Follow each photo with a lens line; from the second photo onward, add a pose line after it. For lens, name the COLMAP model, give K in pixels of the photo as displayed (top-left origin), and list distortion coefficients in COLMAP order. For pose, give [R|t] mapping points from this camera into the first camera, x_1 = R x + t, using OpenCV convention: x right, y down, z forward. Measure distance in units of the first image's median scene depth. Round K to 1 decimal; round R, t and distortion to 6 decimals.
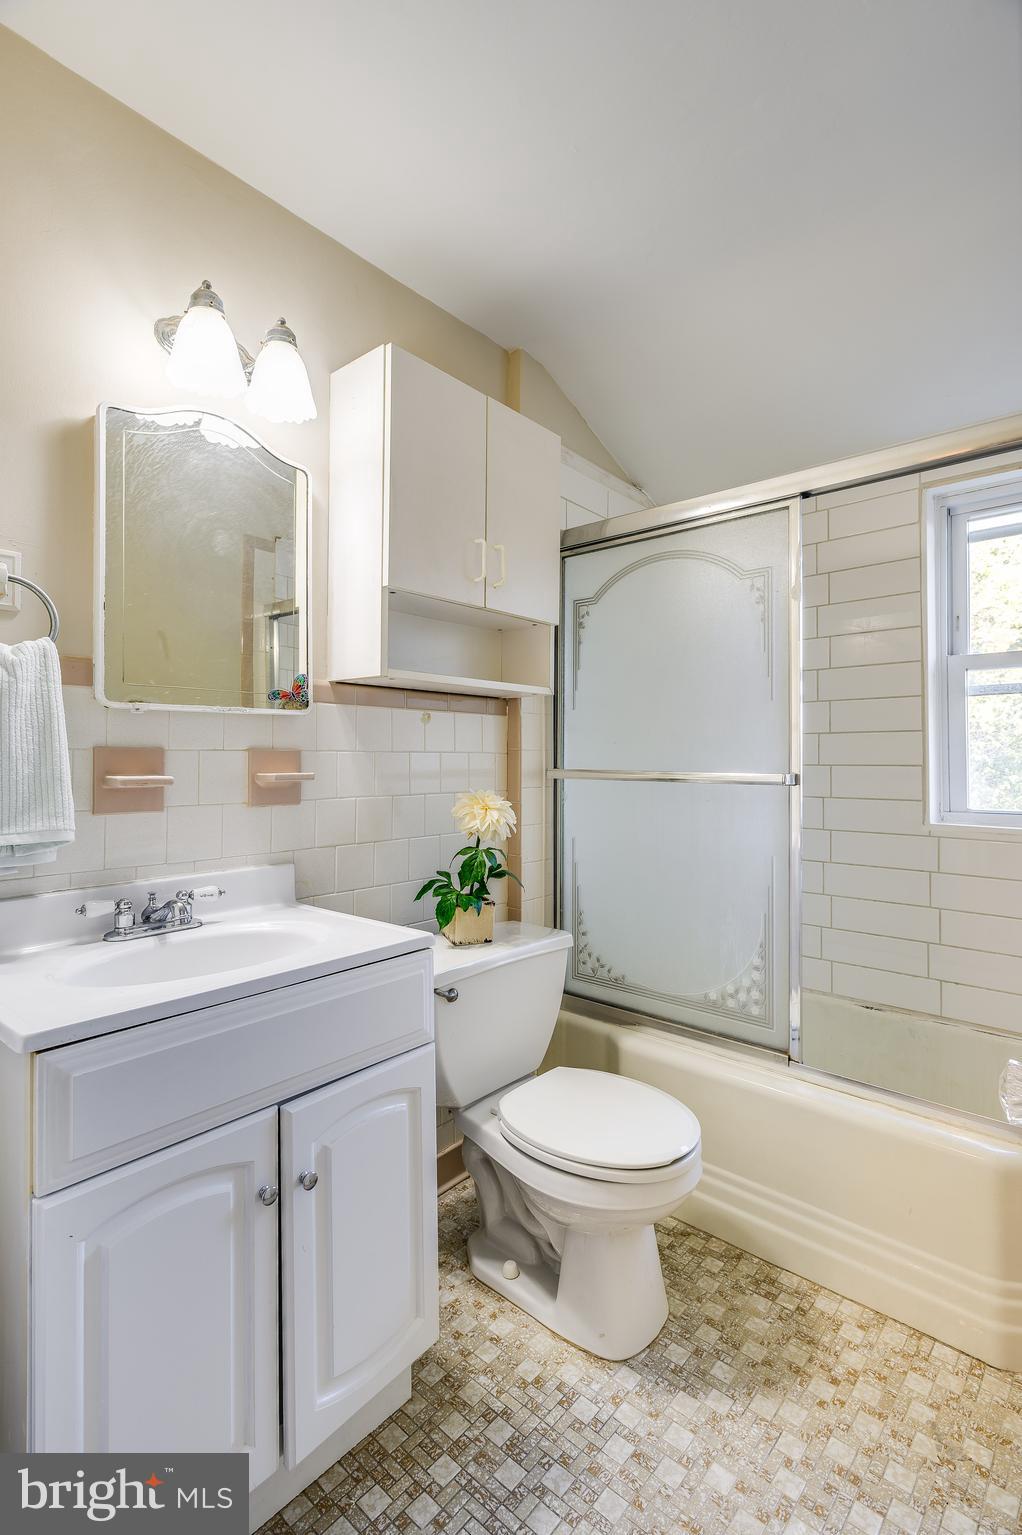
lens RADIAL K [[721.1, 0, 512.1], [0, 721.1, 744.0], [0, 0, 1]] dist [0.001844, 0.000261]
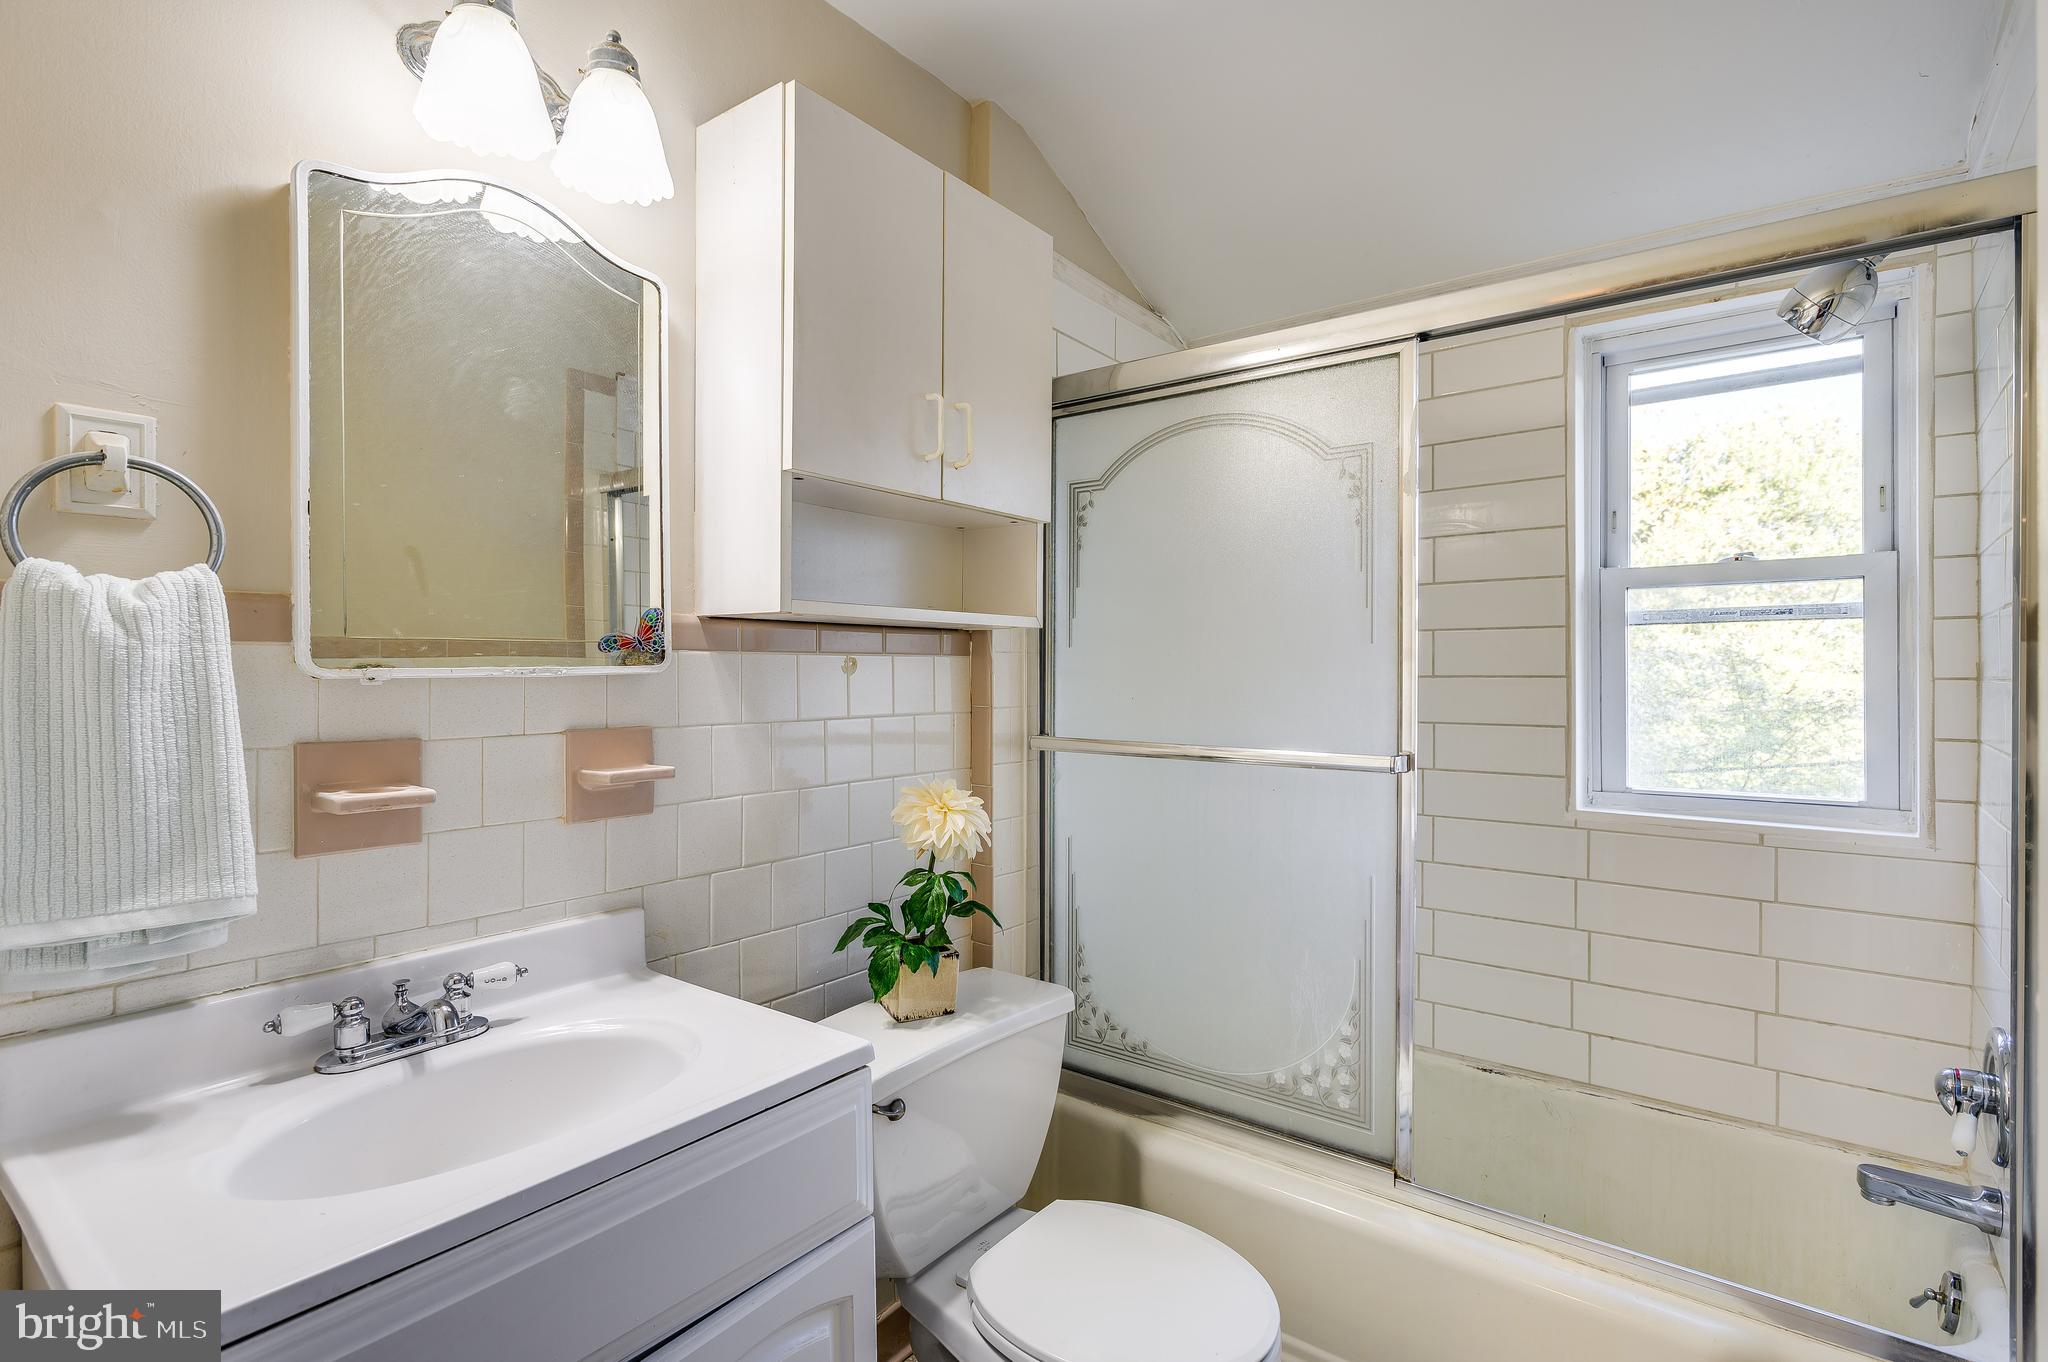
lens RADIAL K [[976.6, 0, 1019.6], [0, 976.6, 671.4], [0, 0, 1]] dist [-0.002198, 0.000908]
pose [[0.997784, -0.001705, 0.066517, -0.026595], [0.000283, 0.999771, 0.021376, -0.053783], [-0.066539, -0.021310, 0.997556, 0.116030]]
